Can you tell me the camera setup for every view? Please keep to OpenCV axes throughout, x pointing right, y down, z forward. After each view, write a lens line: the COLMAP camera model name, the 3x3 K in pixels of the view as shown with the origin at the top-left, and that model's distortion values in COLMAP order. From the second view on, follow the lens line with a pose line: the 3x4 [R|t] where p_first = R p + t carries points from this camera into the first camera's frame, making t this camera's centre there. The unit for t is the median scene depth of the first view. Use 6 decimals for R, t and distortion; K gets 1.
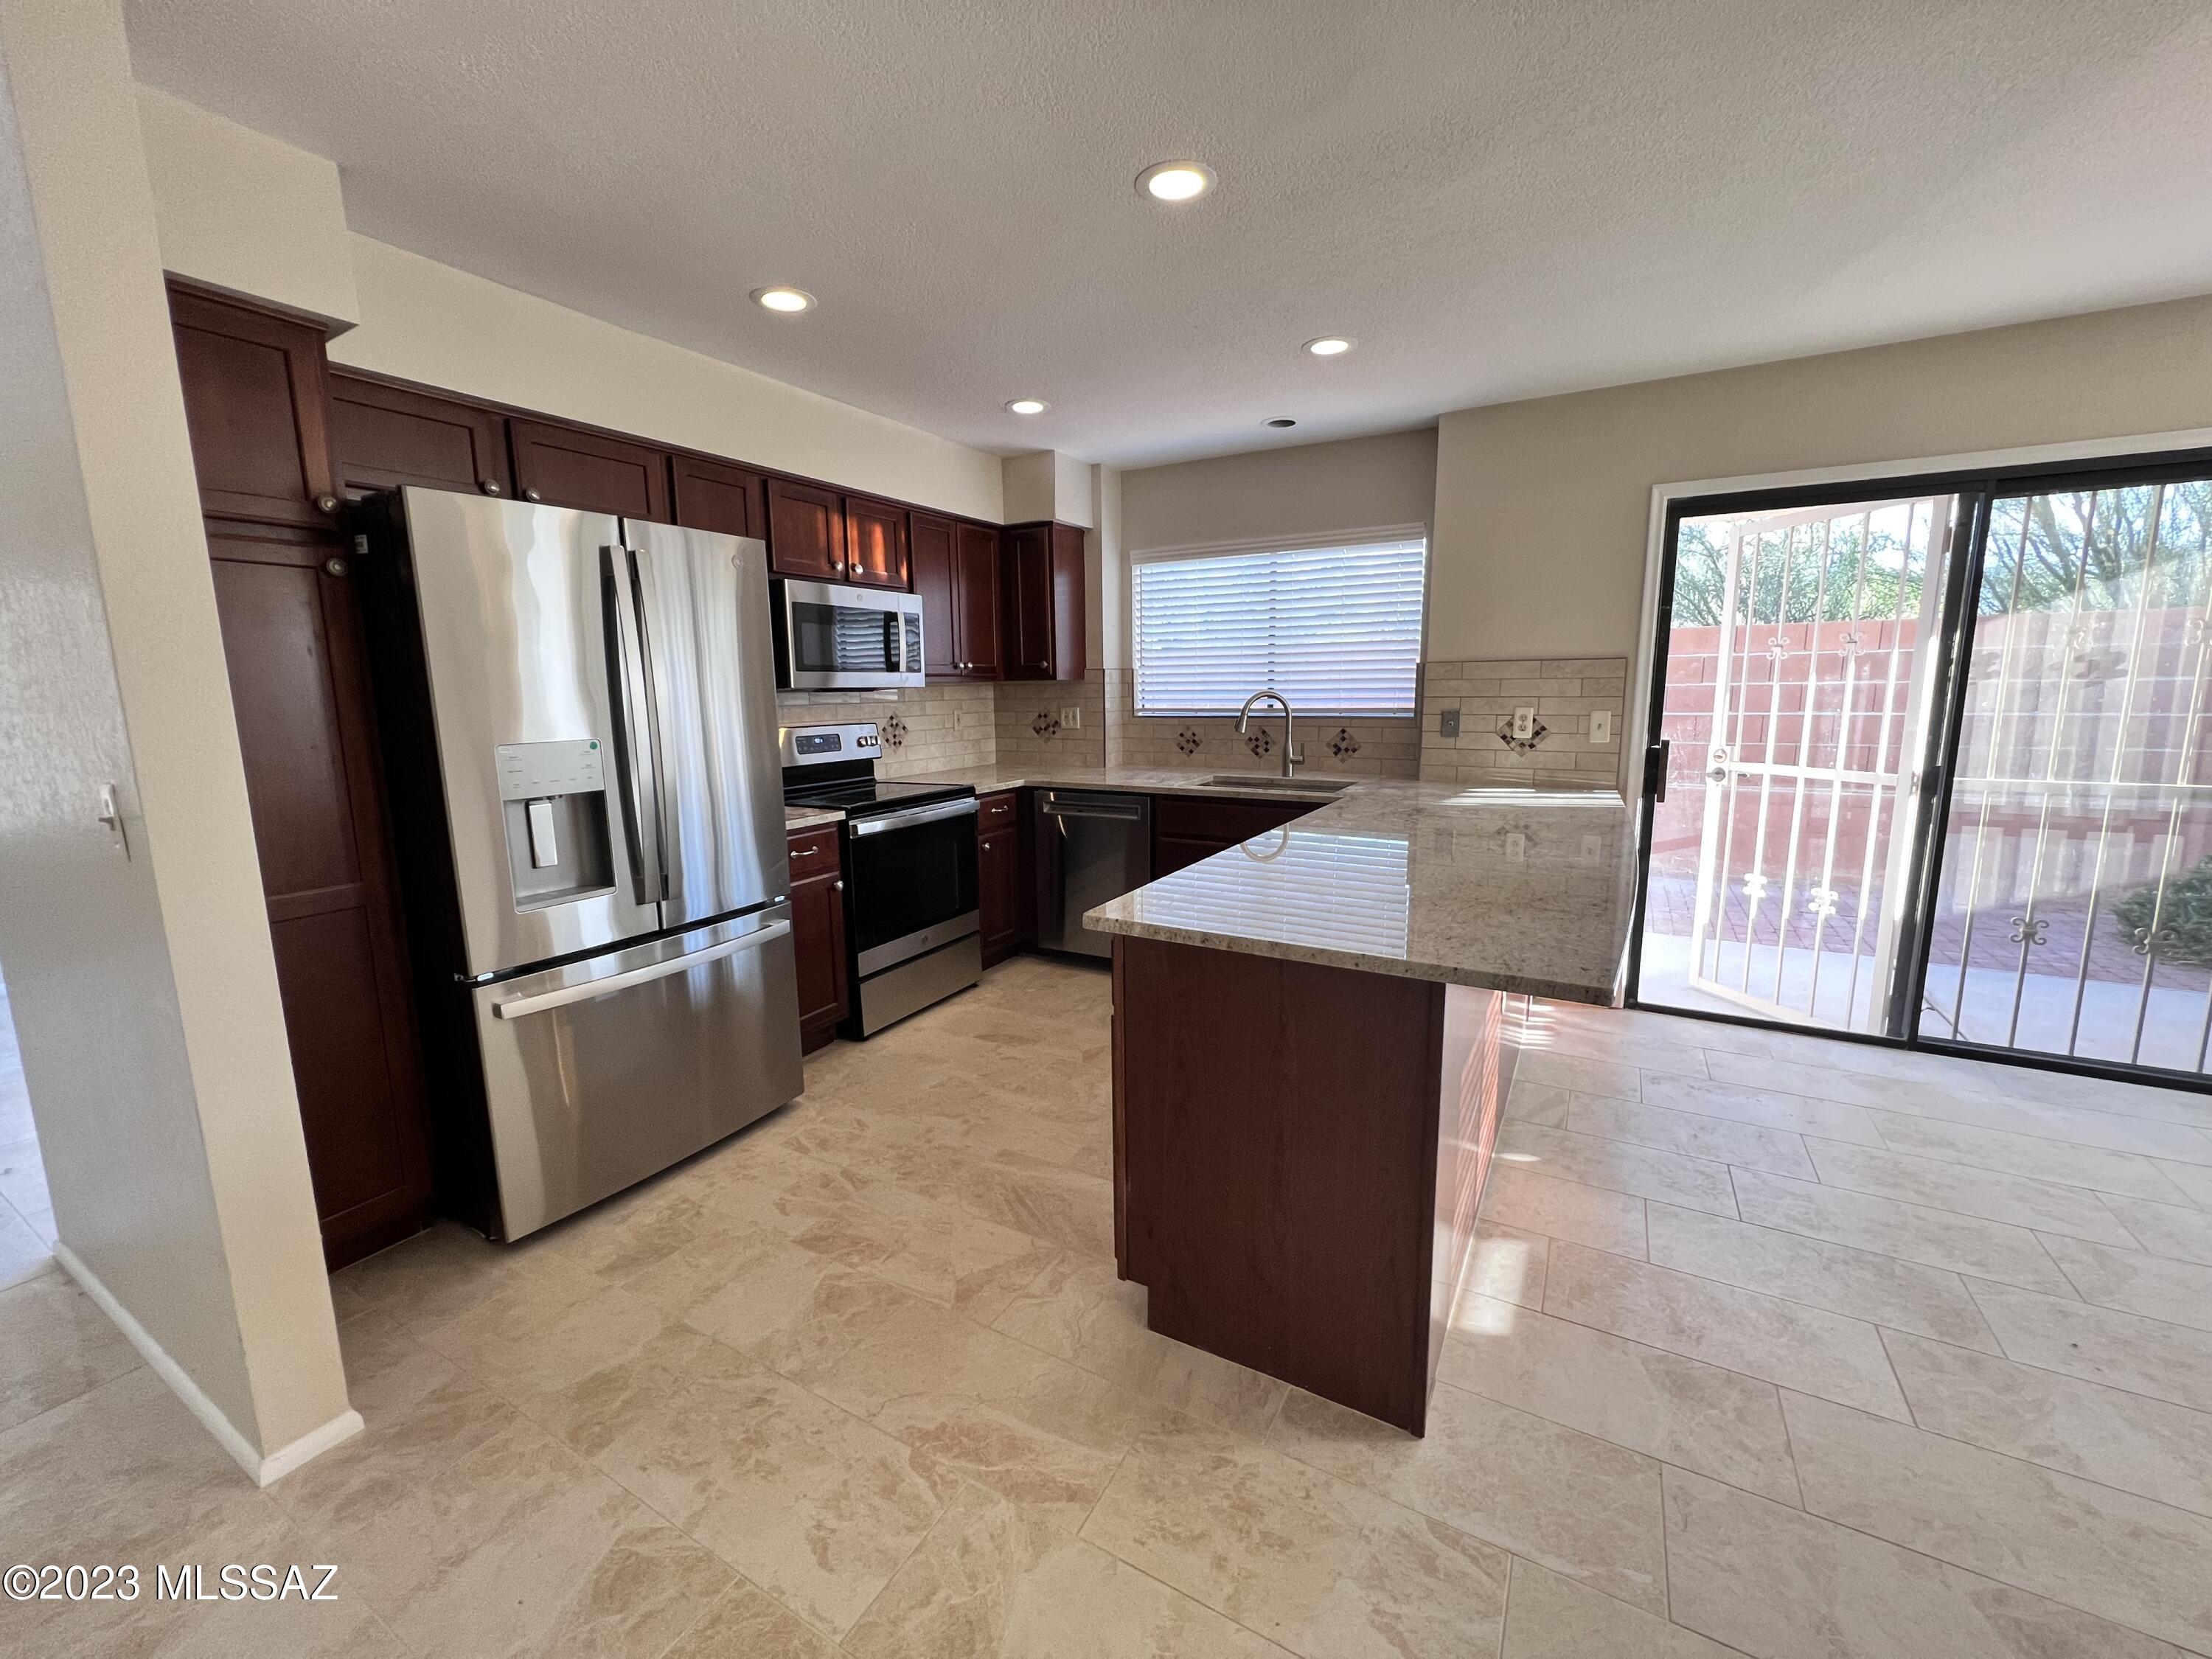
lens RADIAL K [[884.7, 0, 1104.5], [0, 884.7, 827.7], [0, 0, 1]] dist [-0.002854, 0.001100]
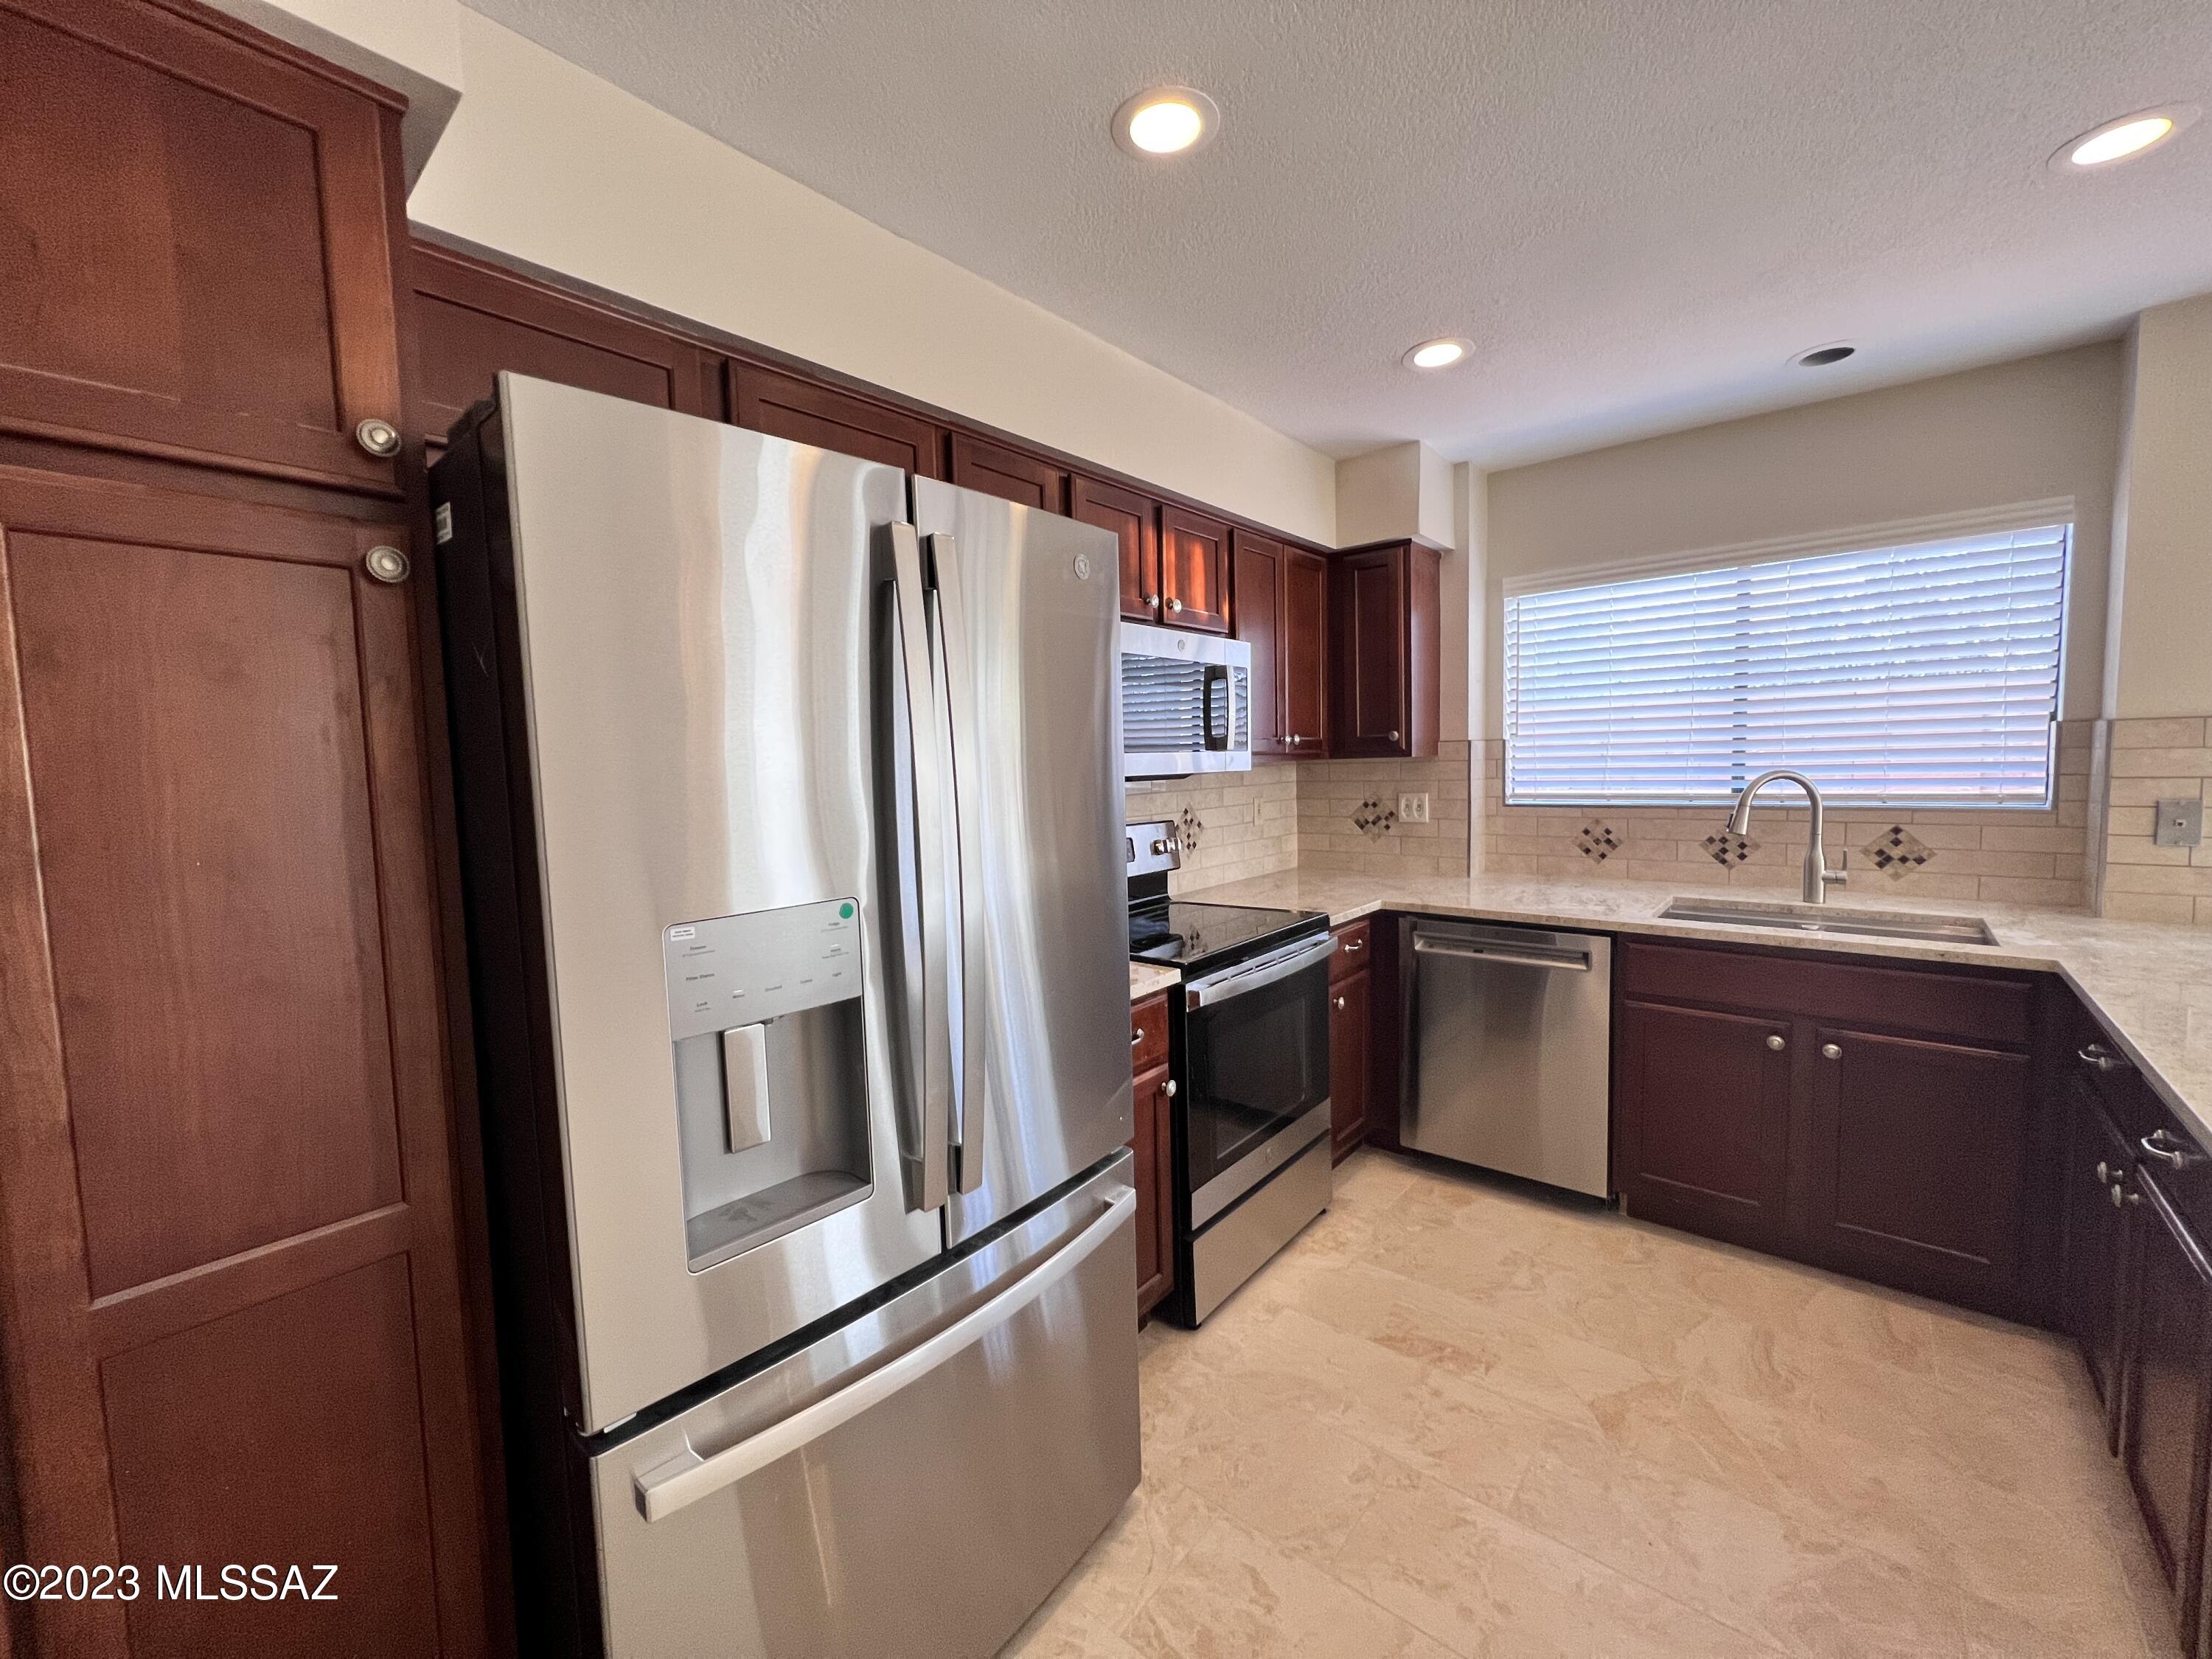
lens RADIAL K [[884.7, 0, 1102.0], [0, 884.7, 826.6], [0, 0, 1]] dist [-0.002854, 0.001100]
pose [[0.982853, -0.000772, -0.184388, -0.240580], [-0.014267, 0.996675, -0.080222, -0.072049], [0.183836, 0.081477, 0.979574, 0.372321]]
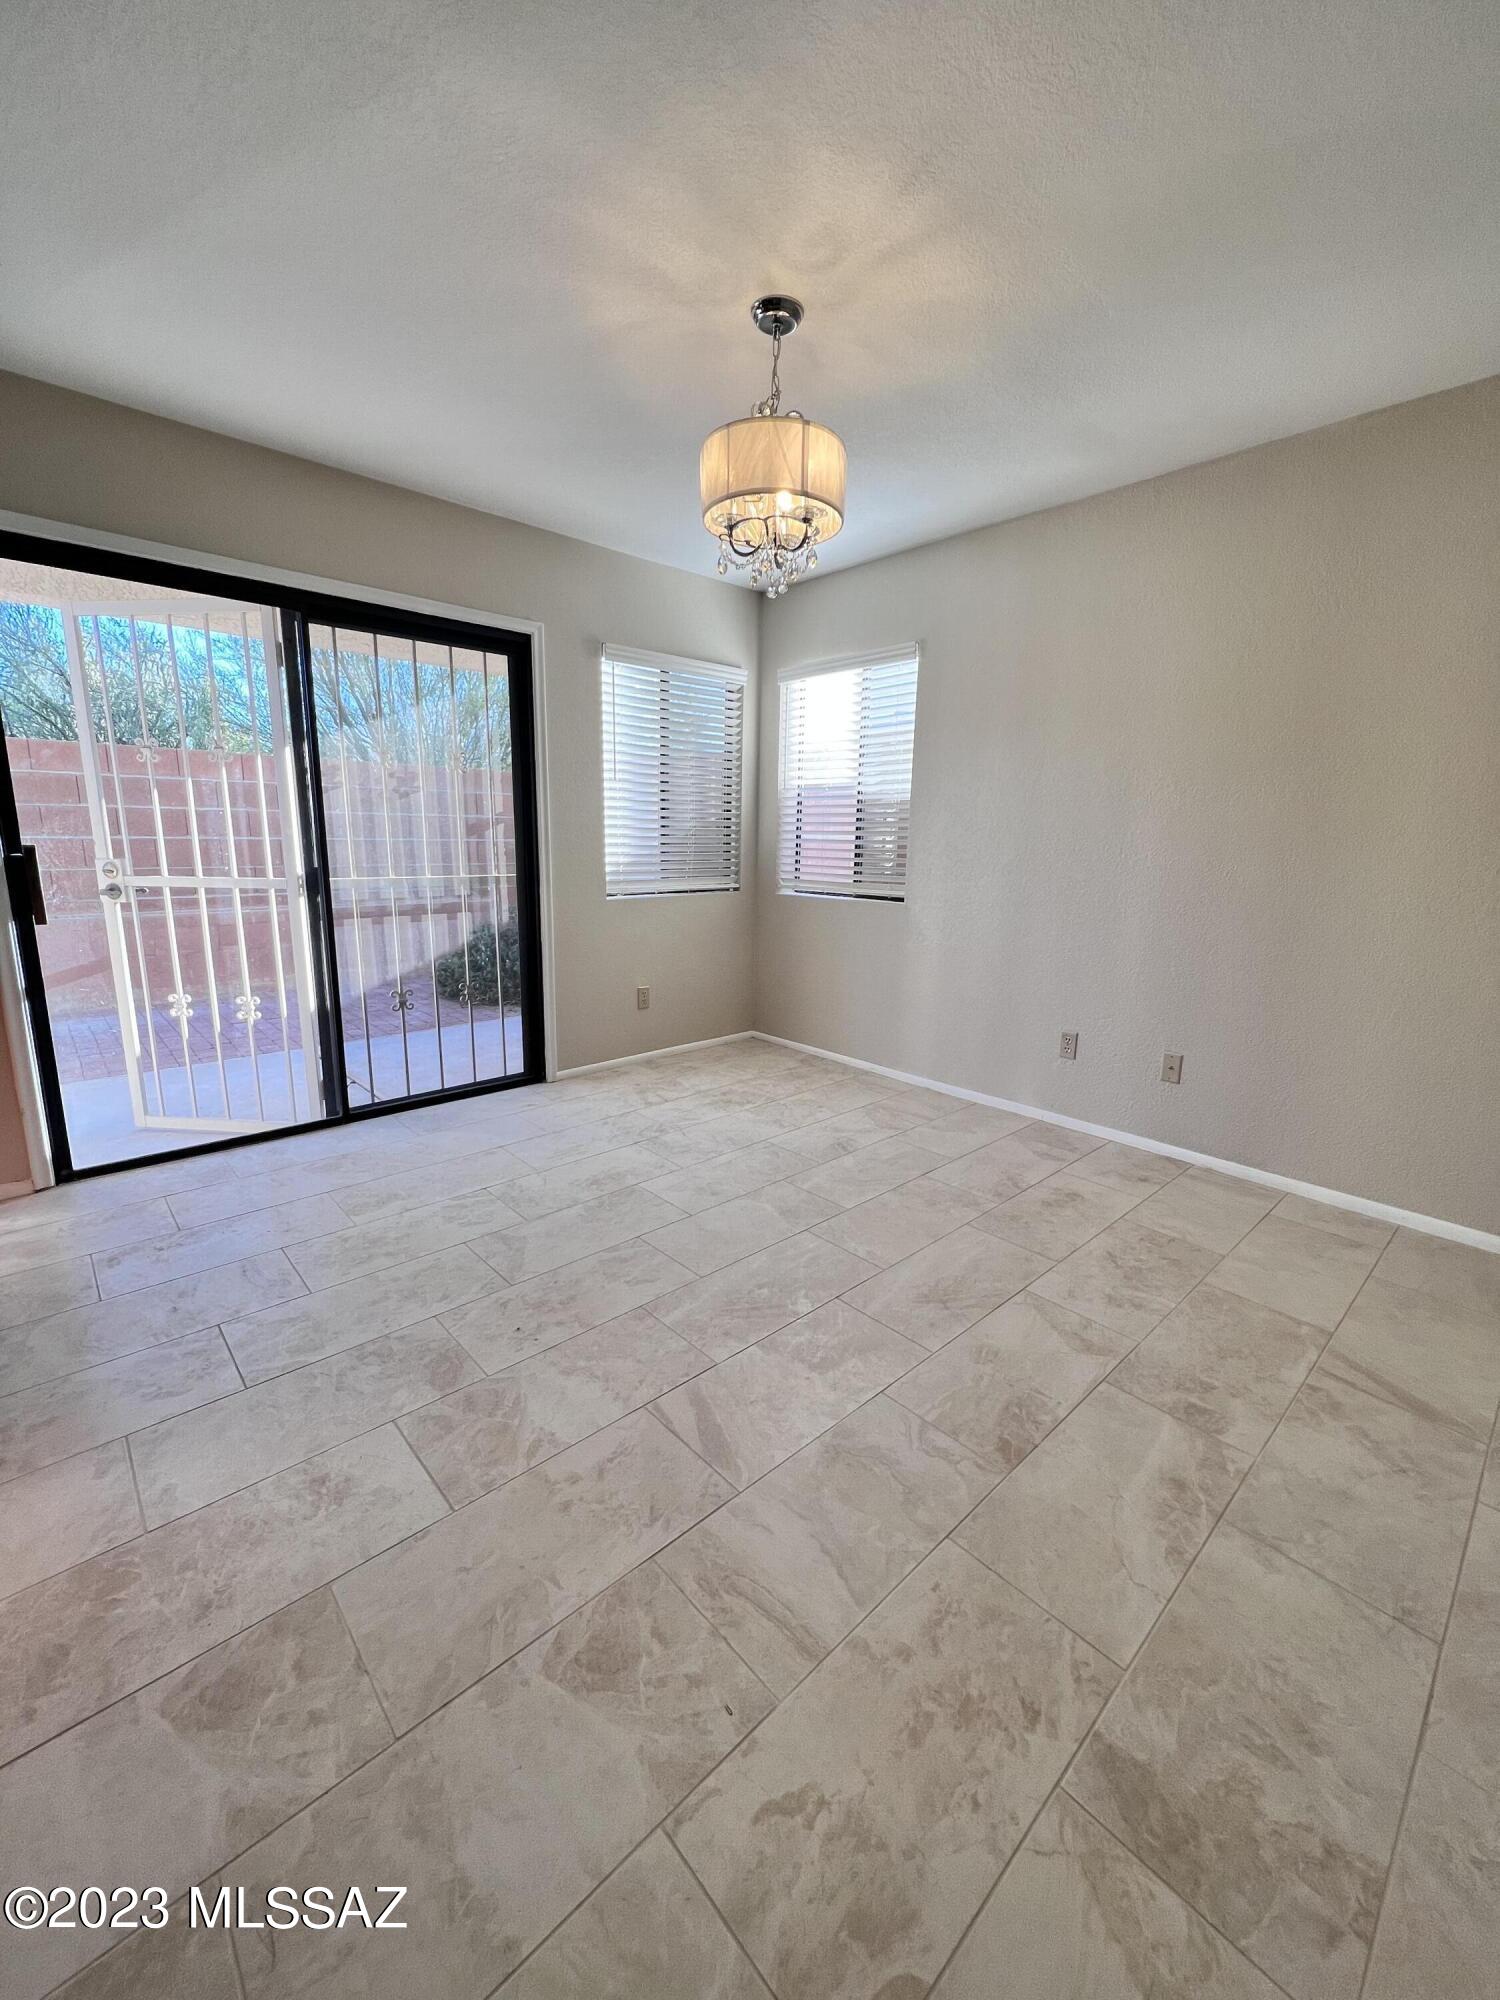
lens RADIAL K [[799.9, 0, 747.8], [0, 799.9, 995.9], [0, 0, 1]] dist [-0.002854, 0.001100]
pose [[0.303038, -0.171080, 0.937496, 0.149615], [0.129609, 0.982012, 0.137308, 0.020834], [-0.944123, 0.079899, 0.319761, 0.189745]]
